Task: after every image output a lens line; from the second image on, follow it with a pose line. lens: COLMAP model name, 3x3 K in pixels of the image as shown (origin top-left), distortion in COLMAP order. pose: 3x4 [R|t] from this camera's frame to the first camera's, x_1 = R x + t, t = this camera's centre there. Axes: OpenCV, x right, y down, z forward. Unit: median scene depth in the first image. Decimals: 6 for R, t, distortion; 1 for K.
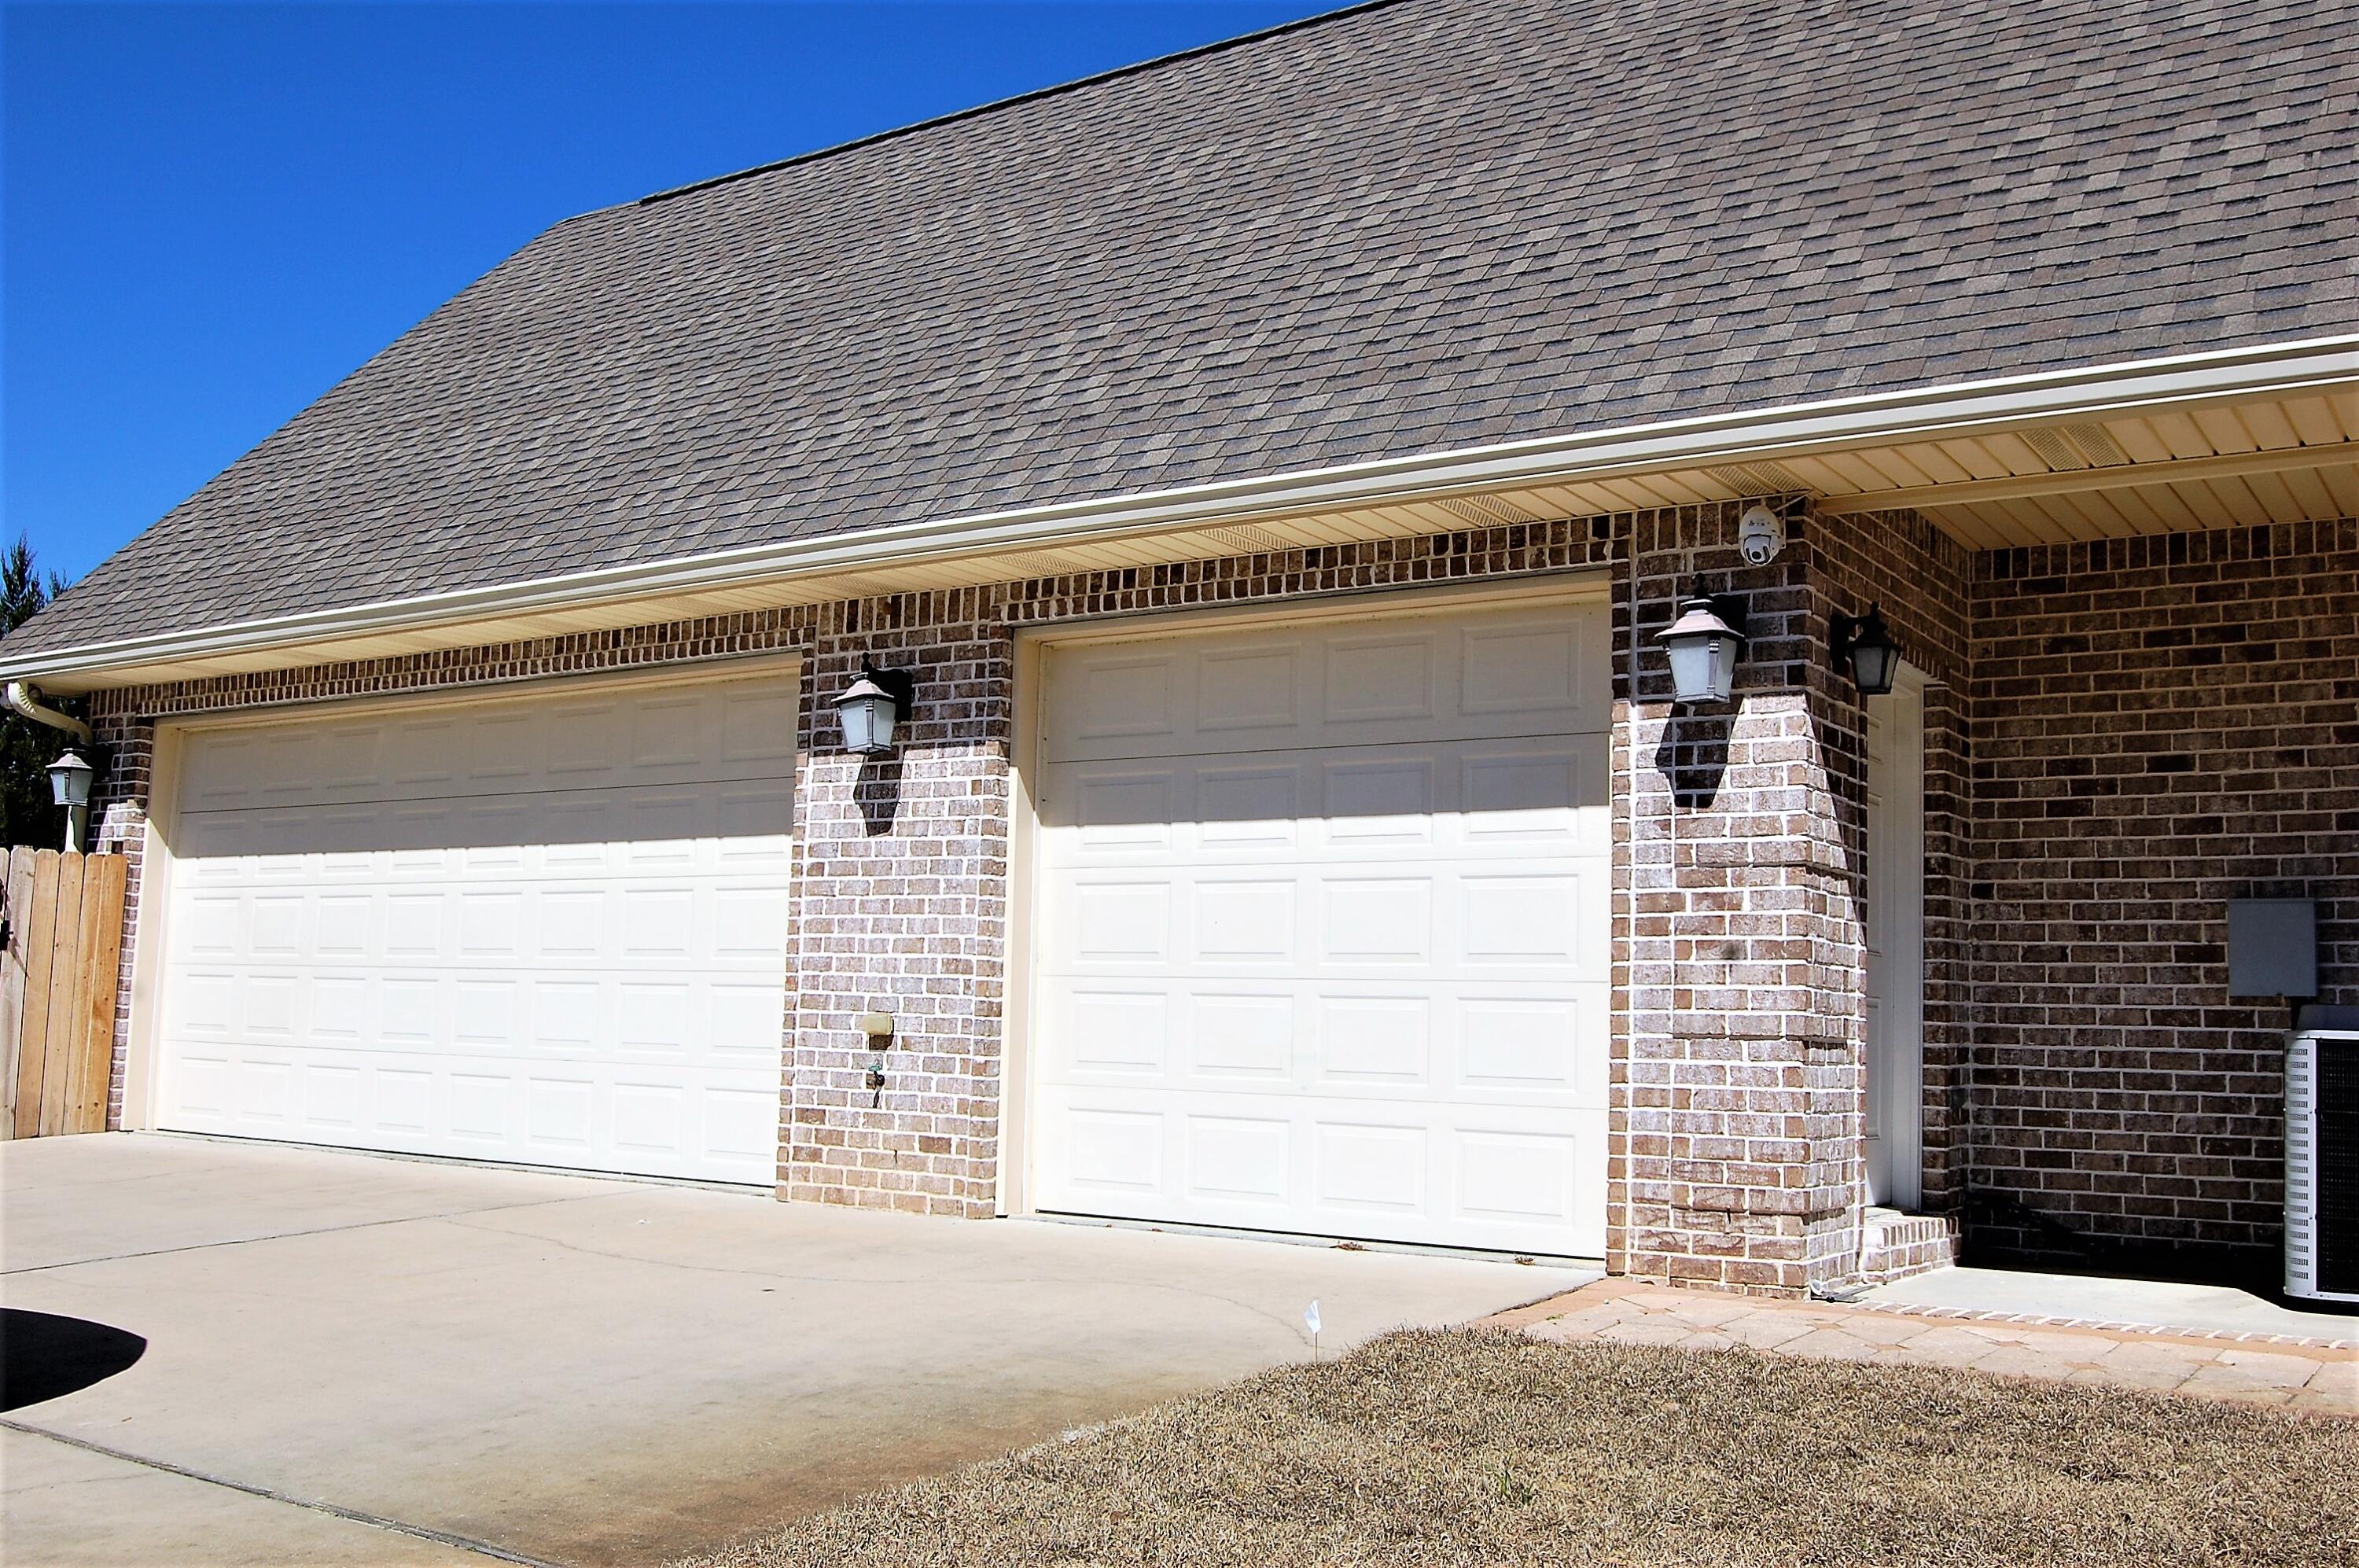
lens RADIAL K [[2240.7, 0, 1179.6], [0, 2240.7, 783.5], [0, 0, 1]] dist [-0.073291, 0.000000]
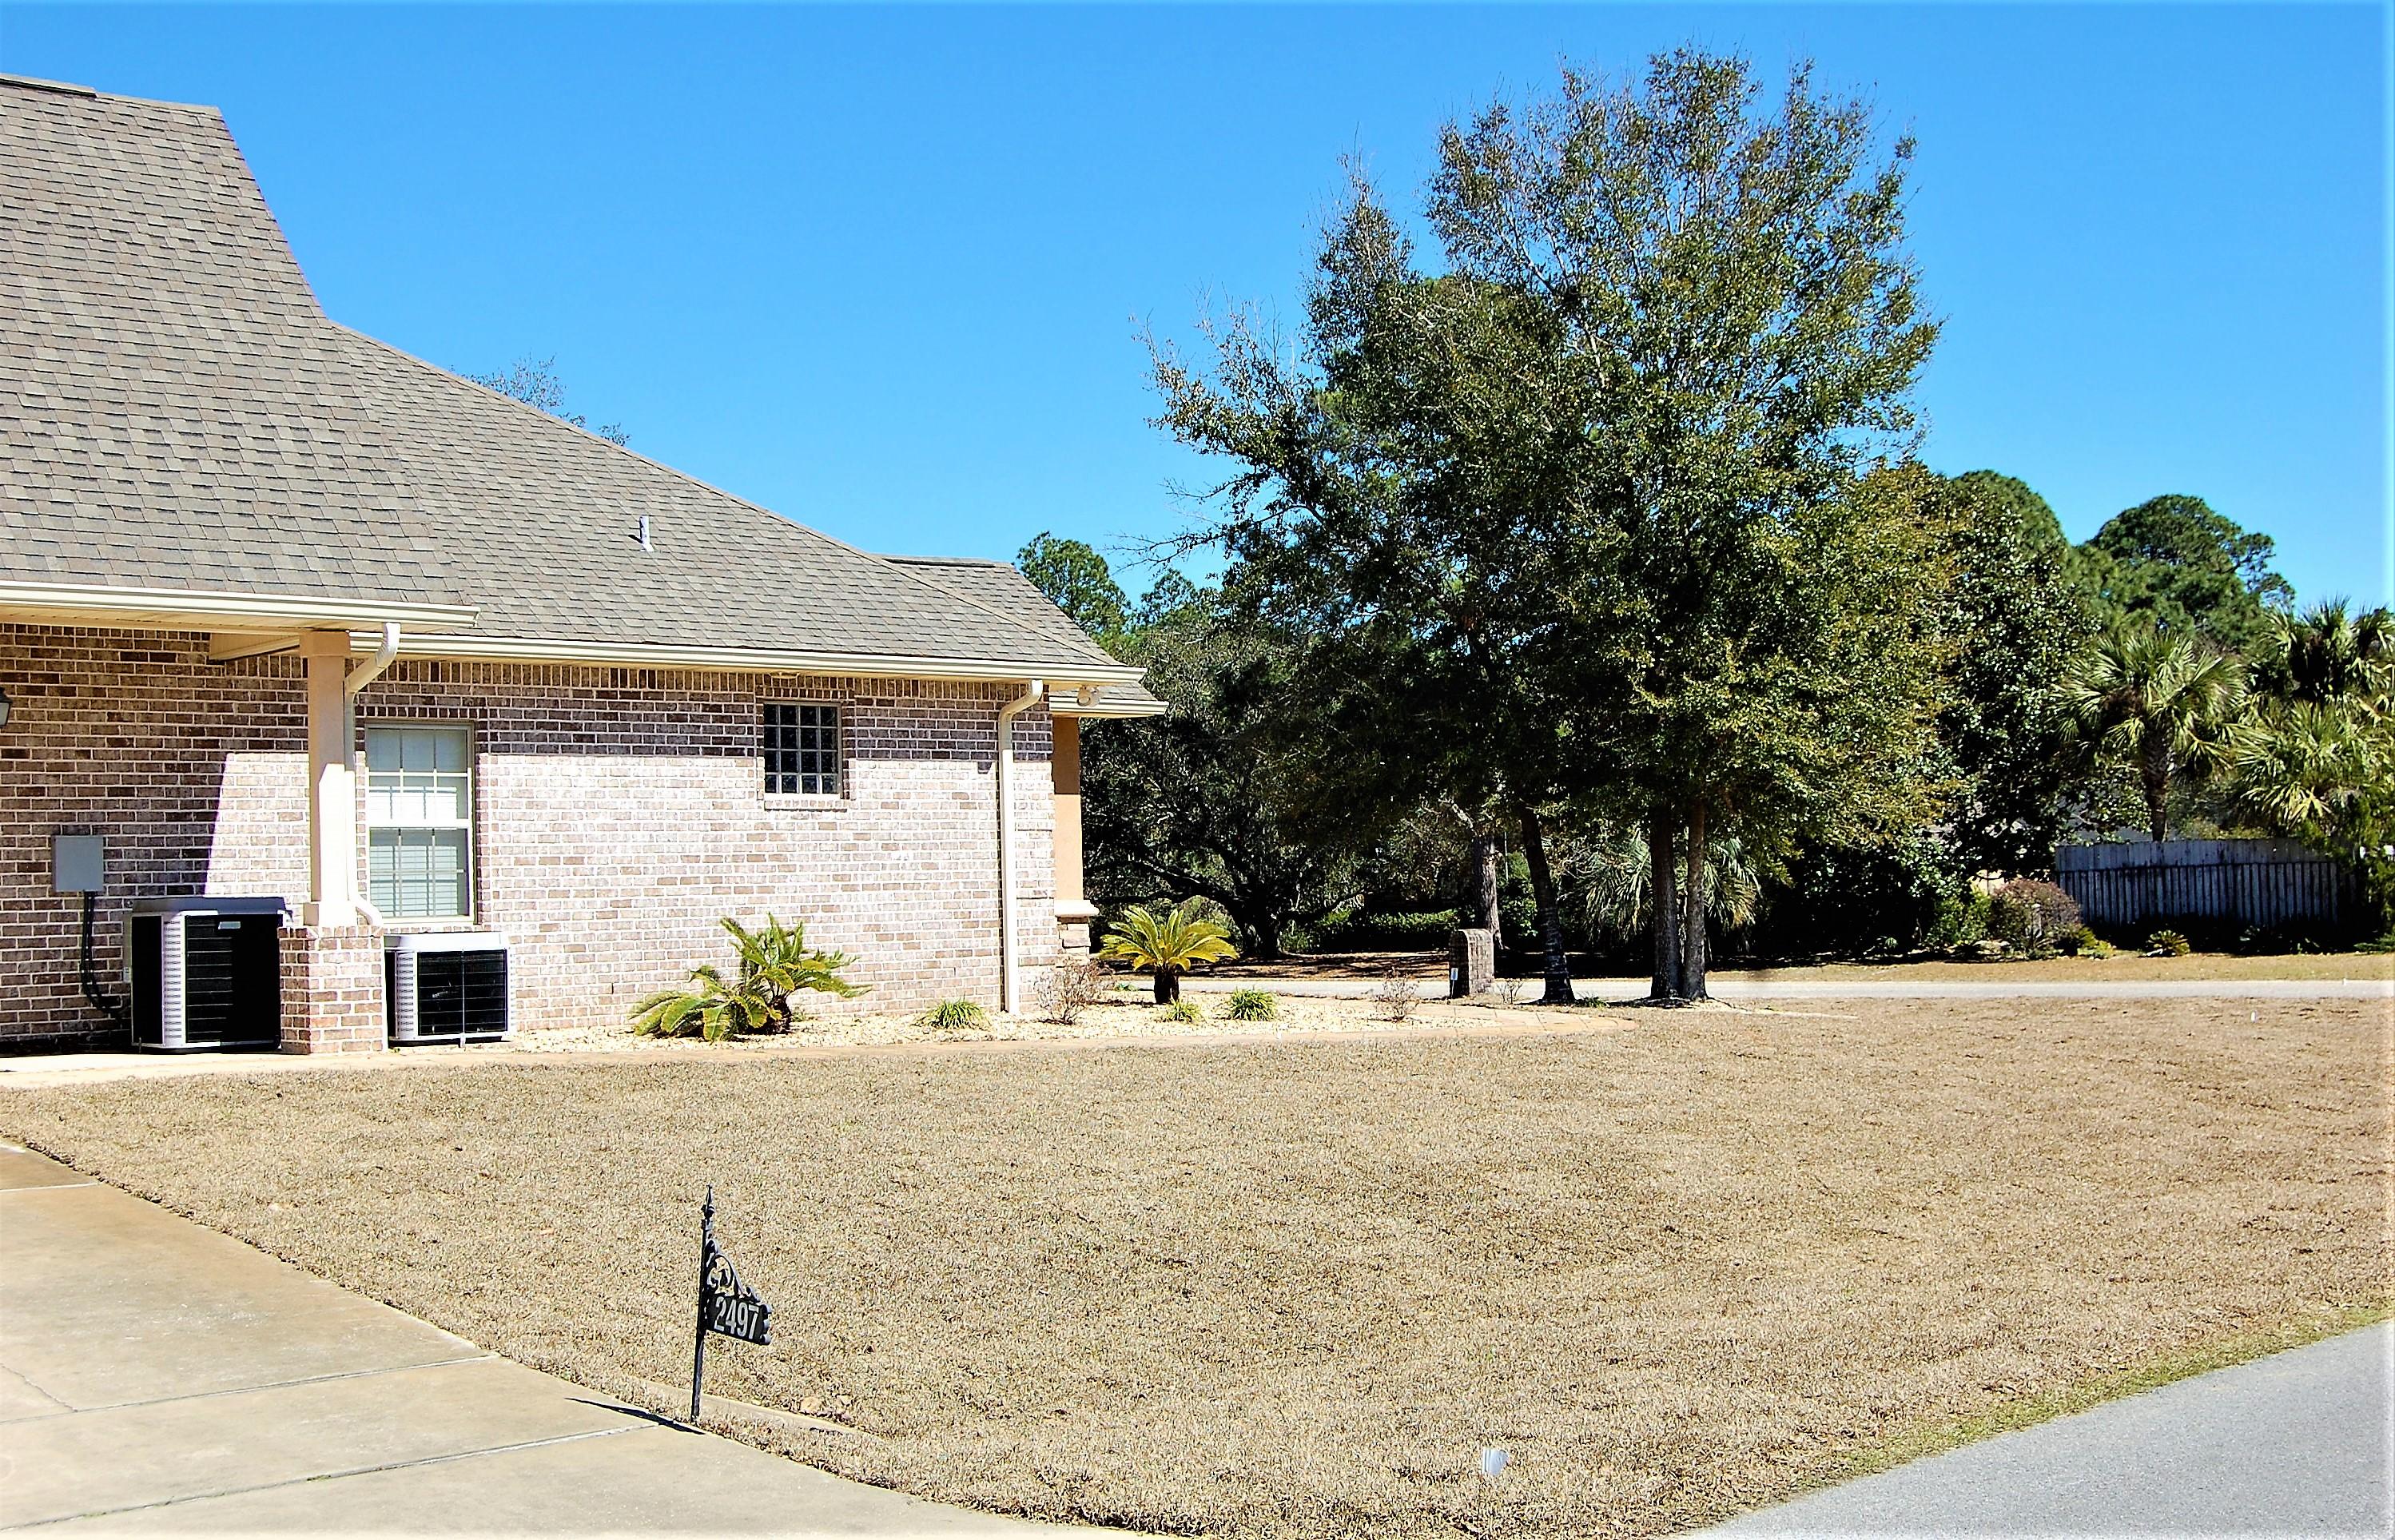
lens RADIAL K [[2784.3, 0, 1198.0], [0, 2784.3, 767.8], [0, 0, 1]] dist [0.022095, 0.000000]
pose [[0.244238, 0.003756, 0.969708, -1.409944], [-0.082301, 0.996465, 0.016870, -0.109805], [-0.966216, -0.083928, 0.243684, -0.388526]]
